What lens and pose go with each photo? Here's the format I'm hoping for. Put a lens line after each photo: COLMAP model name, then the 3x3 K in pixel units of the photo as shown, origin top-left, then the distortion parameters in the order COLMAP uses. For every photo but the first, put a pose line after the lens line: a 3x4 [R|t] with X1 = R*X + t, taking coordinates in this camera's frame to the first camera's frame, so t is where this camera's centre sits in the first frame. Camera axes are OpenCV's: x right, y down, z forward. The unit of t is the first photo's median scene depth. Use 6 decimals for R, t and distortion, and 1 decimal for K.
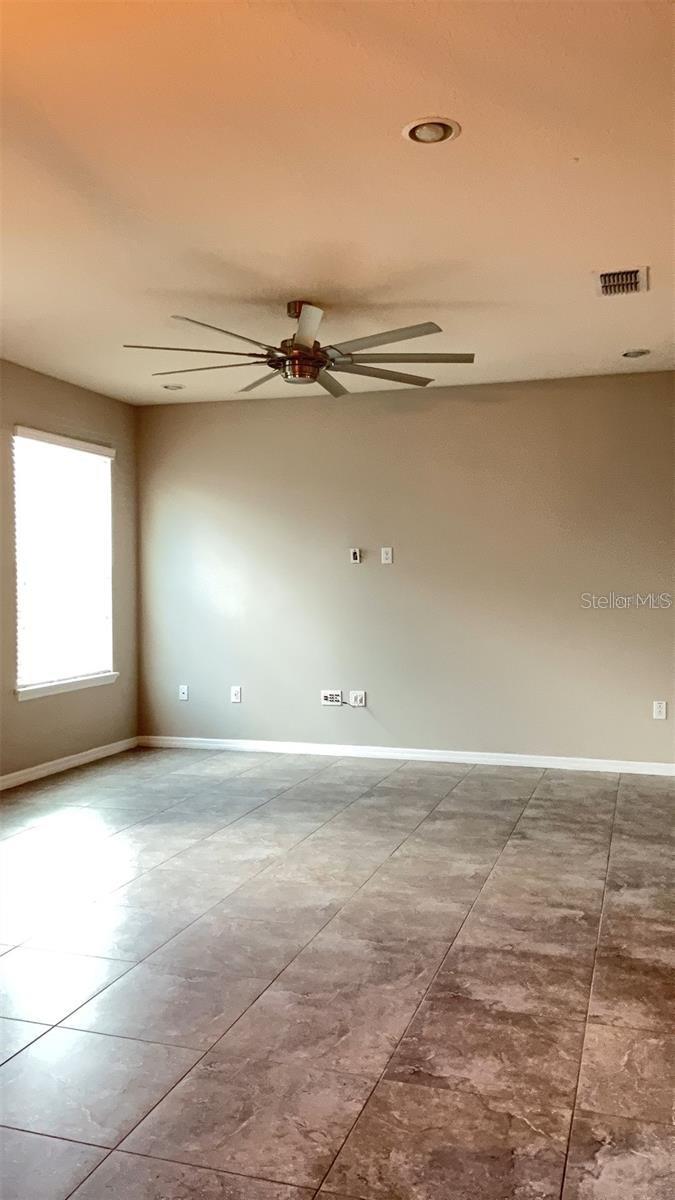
lens RADIAL K [[952.5, 0, 343.5], [0, 952.5, 582.7], [0, 0, 1]] dist [0.085484, -0.147287]
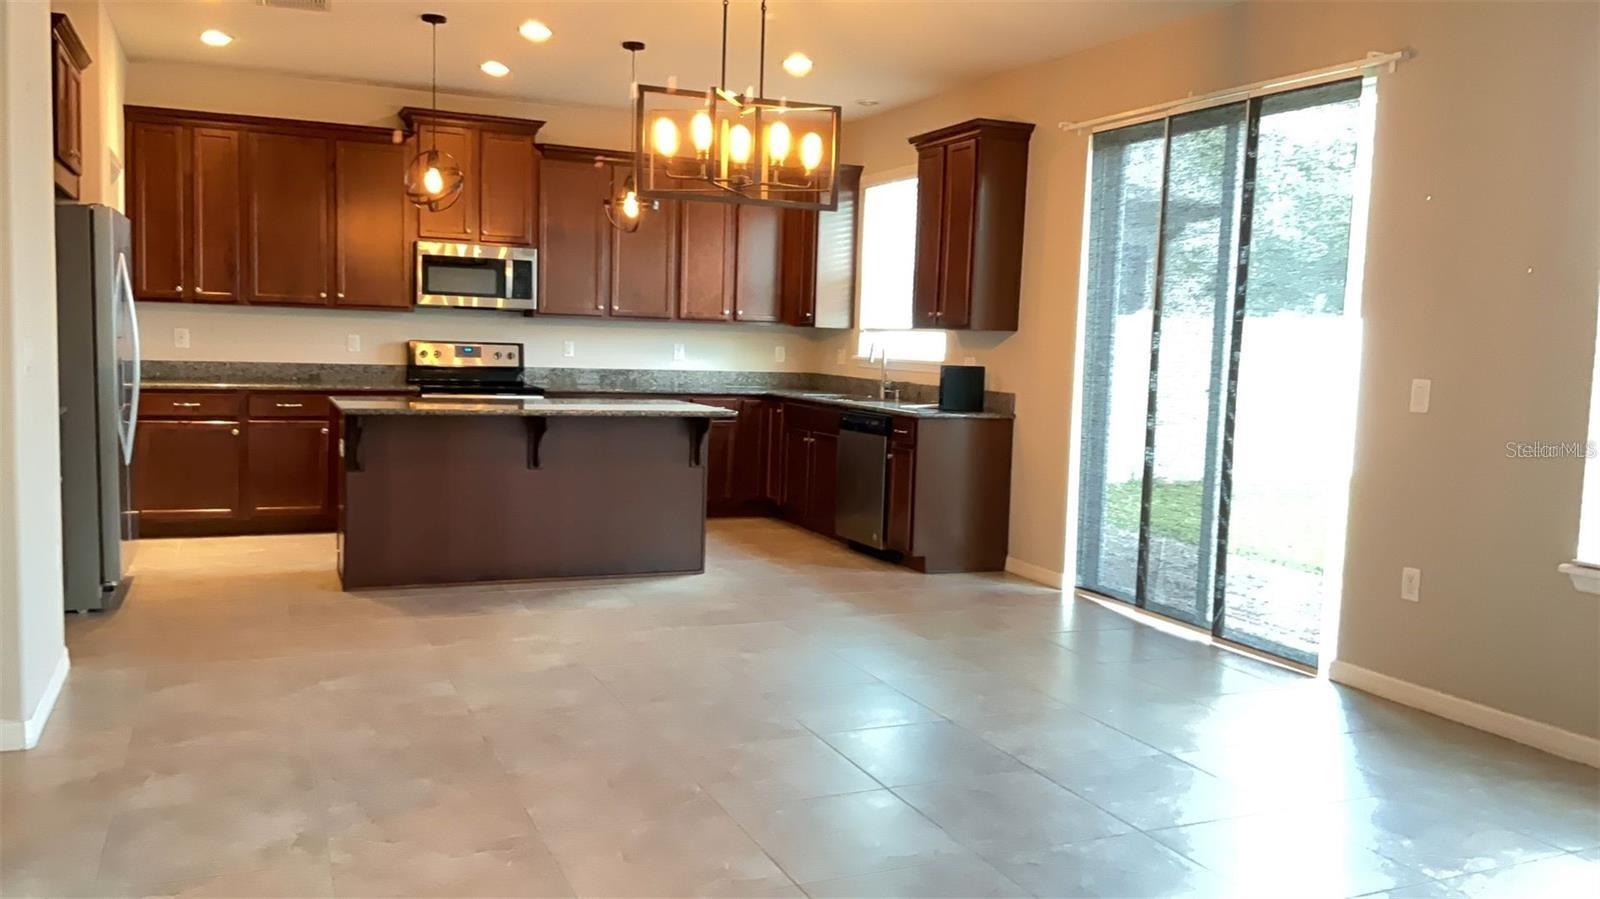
lens RADIAL K [[1263.1, 0, 800.0], [0, 1263.1, 449.5], [0, 0, 1]] dist [0.093789, -0.213714]
pose [[-0.743765, 0.033309, -0.667610, 0.538631], [-0.035270, 0.995411, 0.088958, 0.006846], [0.667510, 0.089710, -0.739177, 1.645367]]
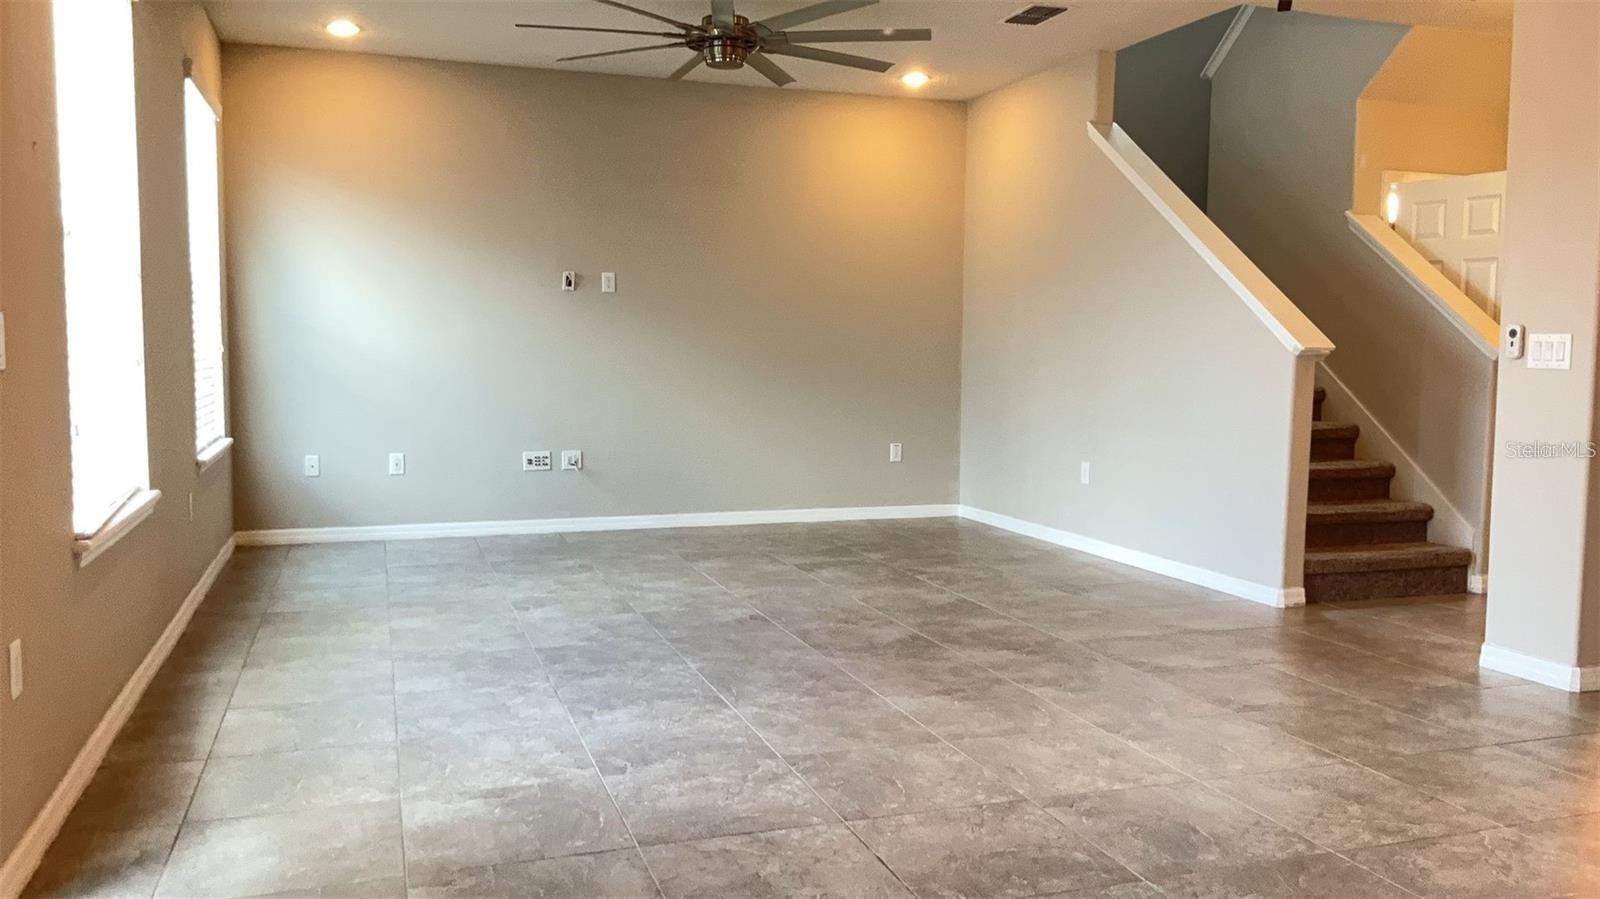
lens RADIAL K [[1270.0, 0, 800.8], [0, 1270.0, 421.3], [0, 0, 1]] dist [0.085484, -0.147287]
pose [[0.806238, -0.028738, 0.590892, -1.035544], [-0.007678, 0.998227, 0.059026, 0.054375], [-0.591541, -0.052126, 0.804588, 0.054532]]
